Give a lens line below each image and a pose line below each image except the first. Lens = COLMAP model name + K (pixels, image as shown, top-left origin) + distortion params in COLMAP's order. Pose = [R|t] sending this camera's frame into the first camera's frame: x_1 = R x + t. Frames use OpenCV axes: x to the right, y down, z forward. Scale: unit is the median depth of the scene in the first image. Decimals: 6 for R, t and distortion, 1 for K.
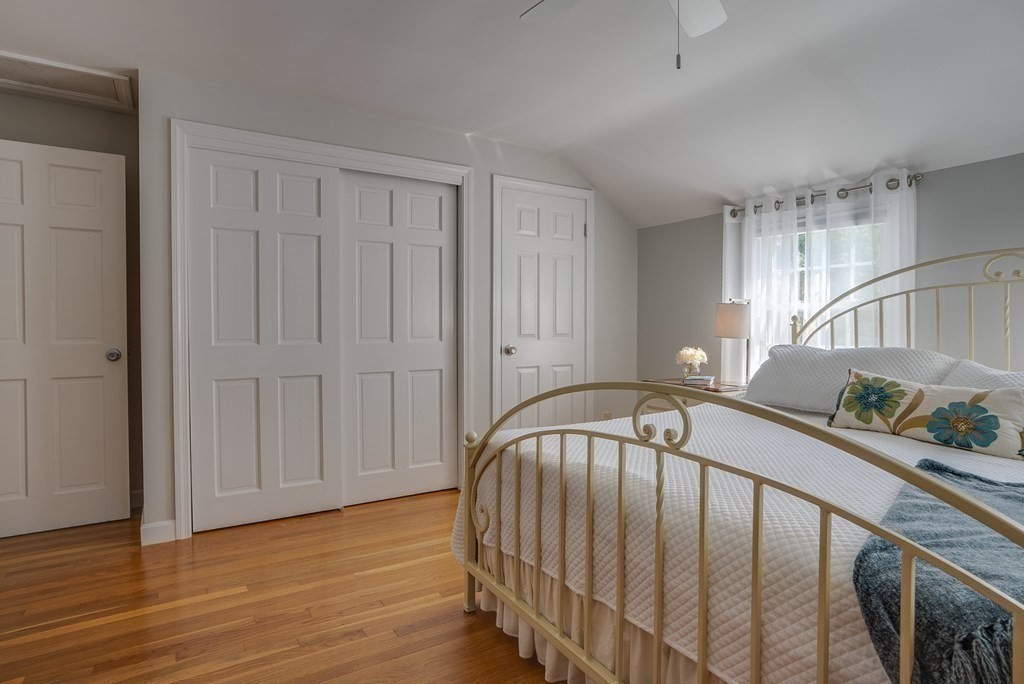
lens RADIAL K [[544.0, 0, 508.8], [0, 544.0, 338.0], [0, 0, 1]] dist [-0.048847, 0.028682]
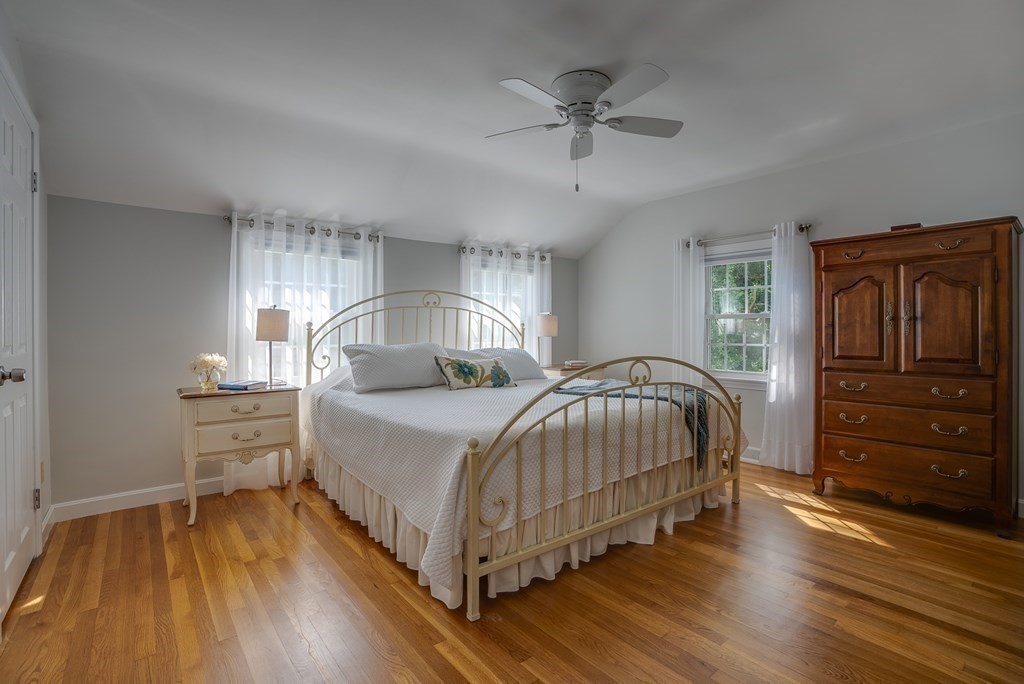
lens RADIAL K [[489.6, 0, 510.5], [0, 489.6, 331.7], [0, 0, 1]] dist [-0.065283, 0.028539]
pose [[-0.142581, -0.005793, 0.989766, -1.069960], [0.019180, 0.999779, 0.008615, -0.031859], [-0.989597, 0.020212, -0.142438, 1.171062]]
